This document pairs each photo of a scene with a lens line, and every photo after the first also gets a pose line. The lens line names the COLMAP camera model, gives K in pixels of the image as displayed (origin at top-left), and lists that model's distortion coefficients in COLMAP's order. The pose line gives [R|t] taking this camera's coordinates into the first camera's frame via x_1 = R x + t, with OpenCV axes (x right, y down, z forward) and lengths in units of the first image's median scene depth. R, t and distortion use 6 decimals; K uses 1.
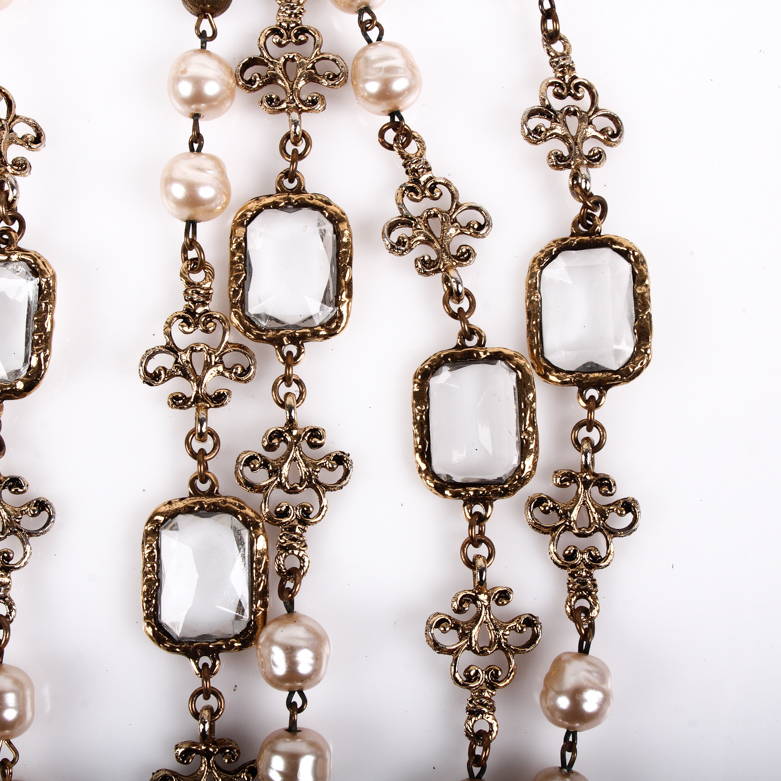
lens RADIAL K [[1392.9, 0, 389.0], [0, 1392.9, 389.6], [0, 0, 1]] dist [-0.083711, 0.000000]
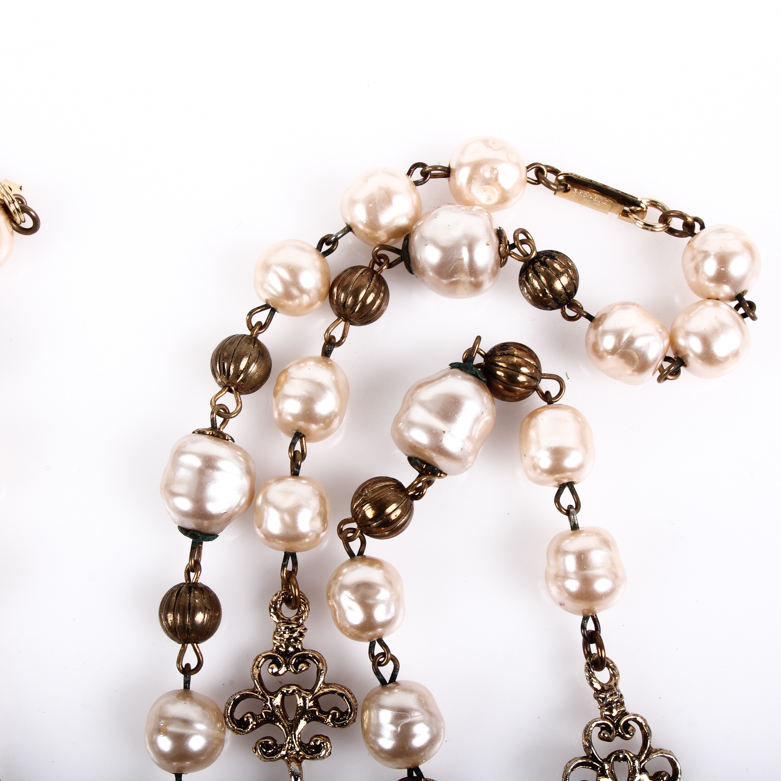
lens RADIAL K [[1392.9, 0, 393.5], [0, 1392.9, 392.7], [0, 0, 1]] dist [-0.083711, 0.000000]
pose [[0.999971, -0.007001, 0.002896, -0.008820], [0.007199, 0.997127, -0.075403, -0.370863], [-0.002359, 0.075422, 0.997149, 0.142316]]
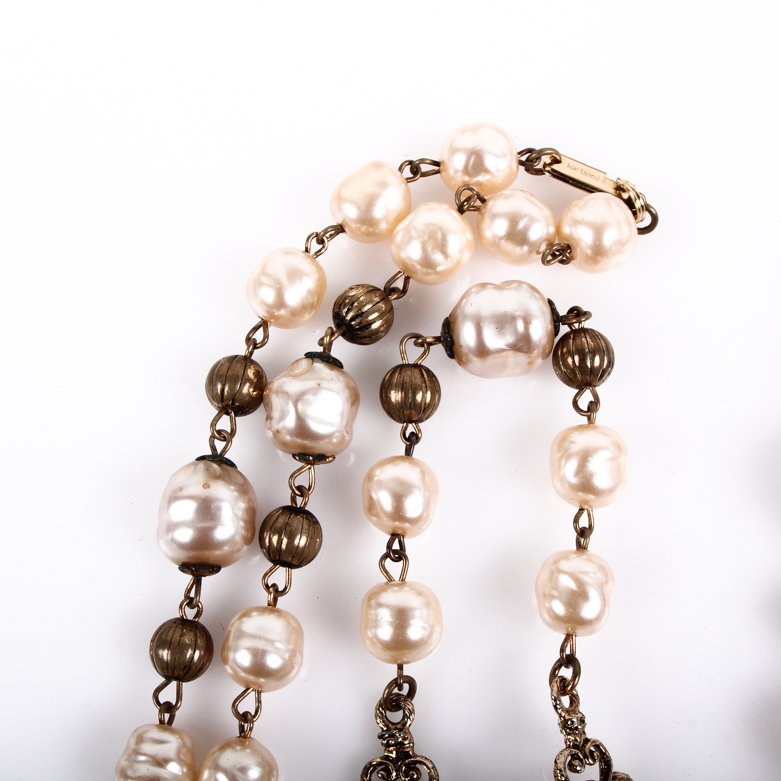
lens RADIAL K [[1392.9, 0, 389.8], [0, 1392.9, 391.8], [0, 0, 1]] dist [-0.083711, 0.000000]
pose [[0.998020, 0.031019, -0.054721, -0.372670], [-0.037765, 0.991197, -0.126895, -0.322291], [0.050303, 0.128710, 0.990406, 0.163671]]
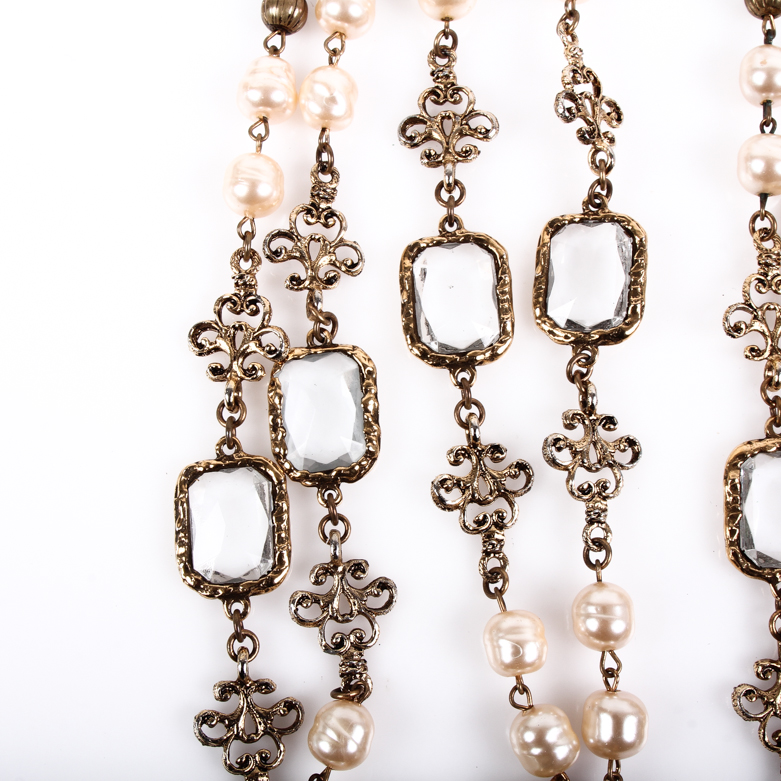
lens RADIAL K [[1392.9, 0, 389.4], [0, 1392.9, 387.6], [0, 0, 1]] dist [-0.083711, 0.000000]
pose [[0.999230, 0.038347, -0.008282, -0.434419], [-0.038793, 0.997267, -0.062883, 0.117336], [0.005848, 0.063156, 0.997987, -0.106432]]
